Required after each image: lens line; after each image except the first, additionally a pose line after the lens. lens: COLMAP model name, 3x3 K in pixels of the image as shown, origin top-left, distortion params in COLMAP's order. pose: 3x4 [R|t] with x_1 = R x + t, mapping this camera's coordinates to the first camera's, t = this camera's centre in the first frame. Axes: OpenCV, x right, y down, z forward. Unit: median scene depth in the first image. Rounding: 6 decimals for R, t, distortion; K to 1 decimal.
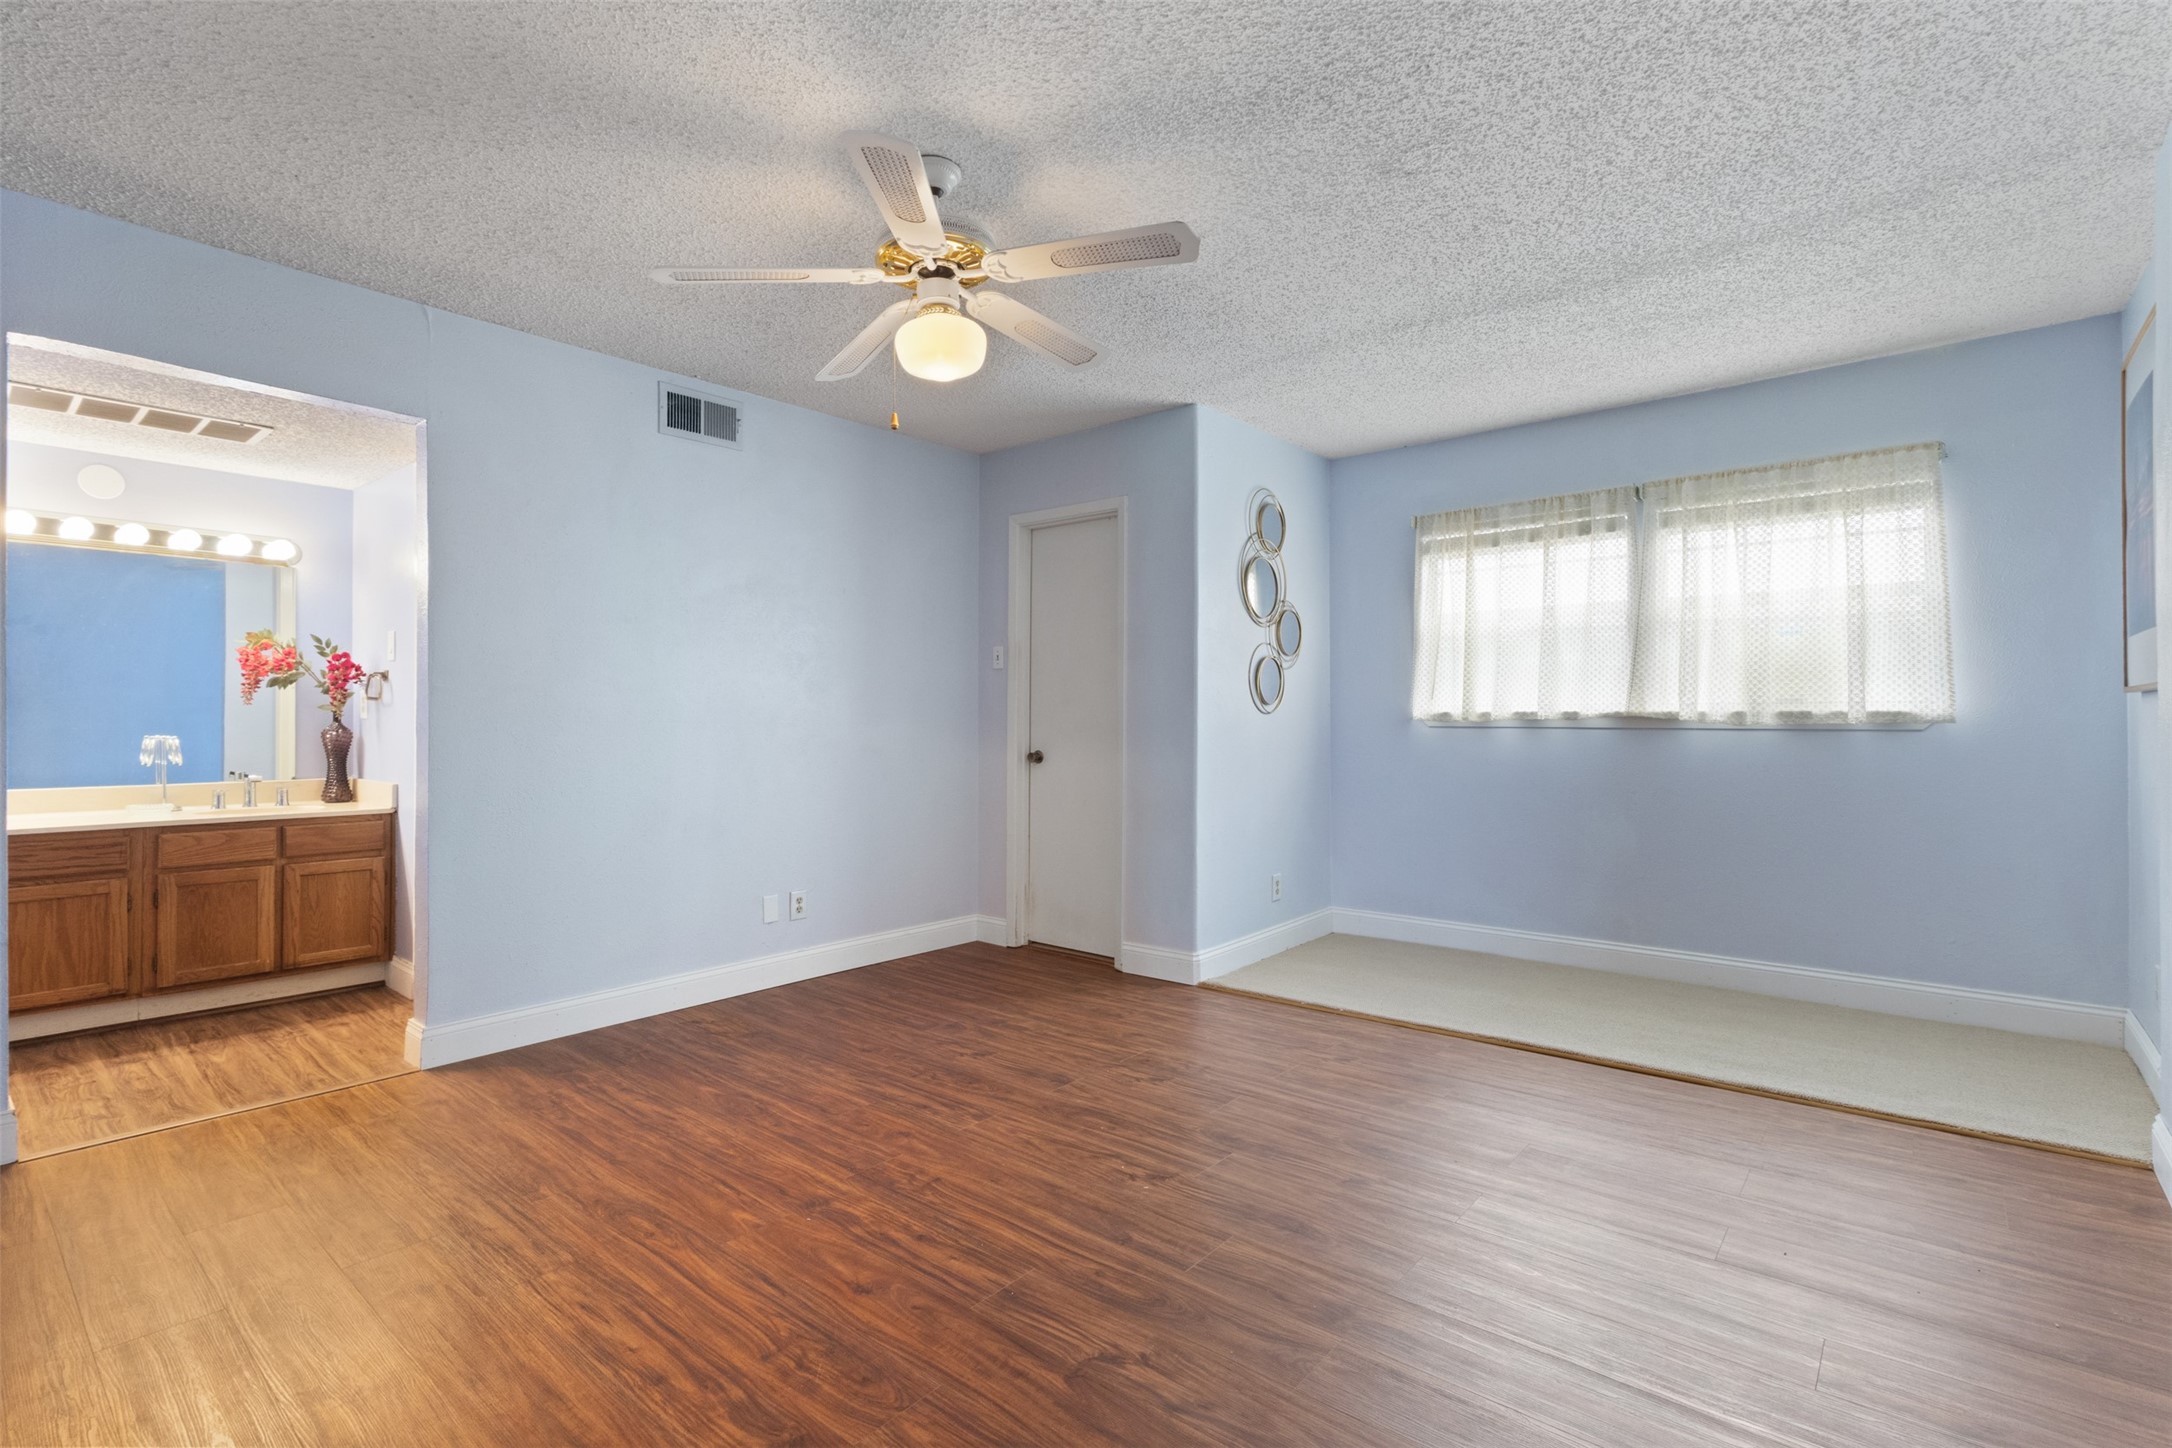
lens RADIAL K [[996.0, 0, 1087.1], [0, 996.0, 721.4], [0, 0, 1]] dist [0.000094, 0.001666]
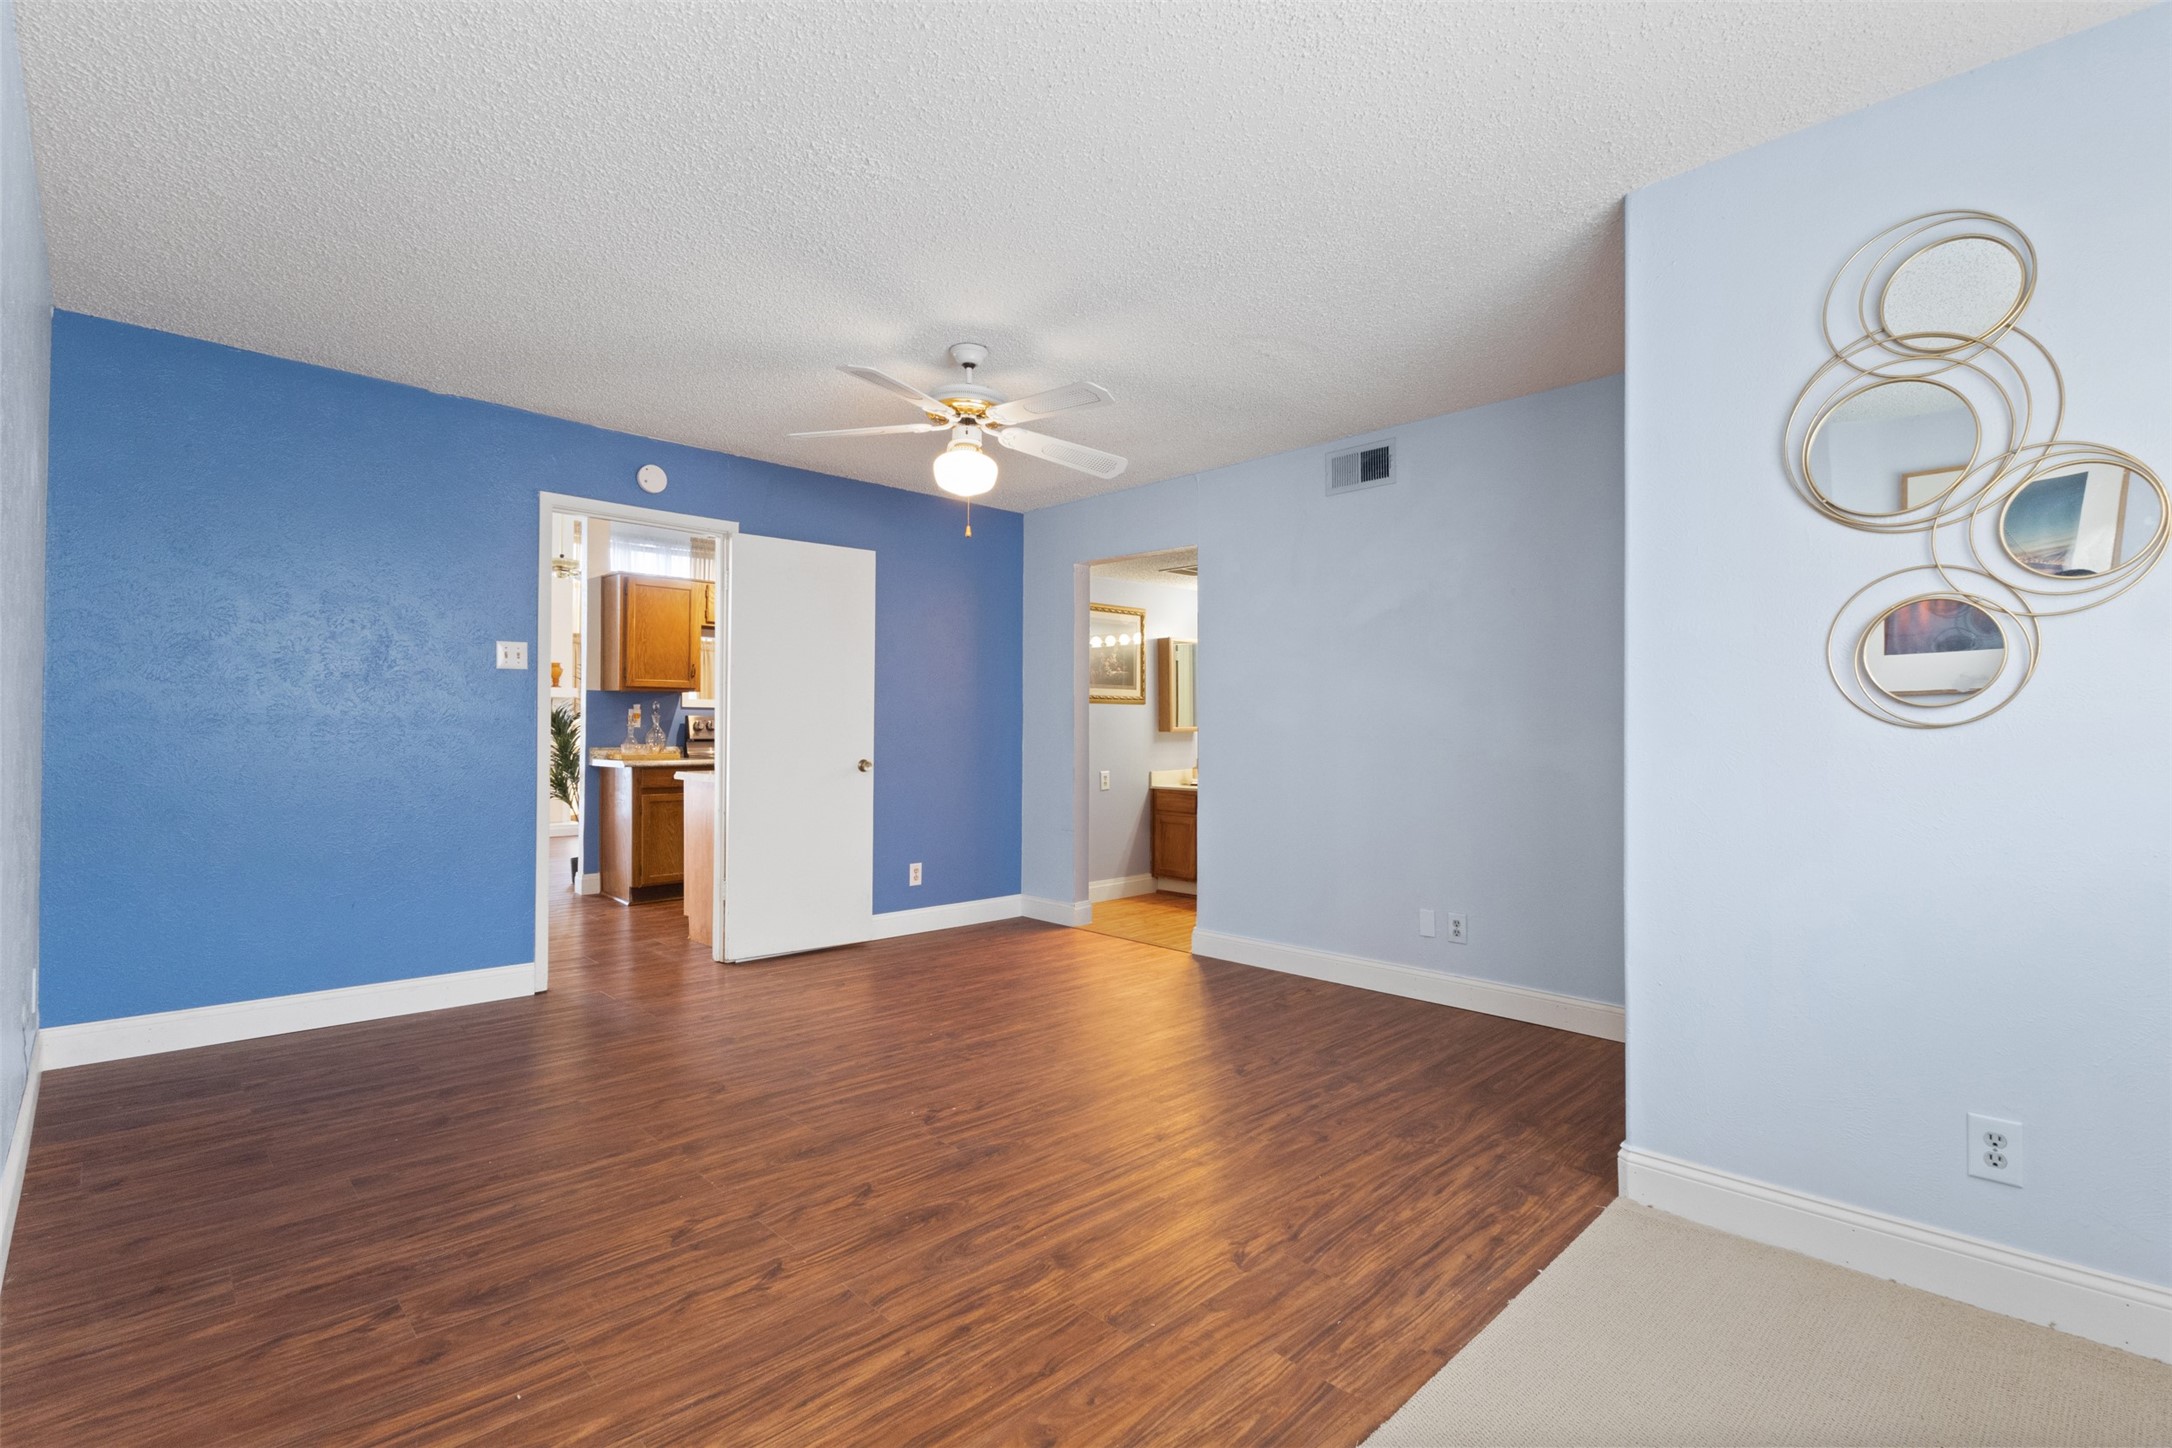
lens RADIAL K [[996.0, 0, 1087.1], [0, 996.0, 721.4], [0, 0, 1]] dist [0.000094, 0.001666]
pose [[-0.101397, -0.008410, -0.994810, 0.837415], [0.001876, 0.999961, -0.008645, -0.010216], [0.994844, -0.002743, -0.101377, 0.872526]]
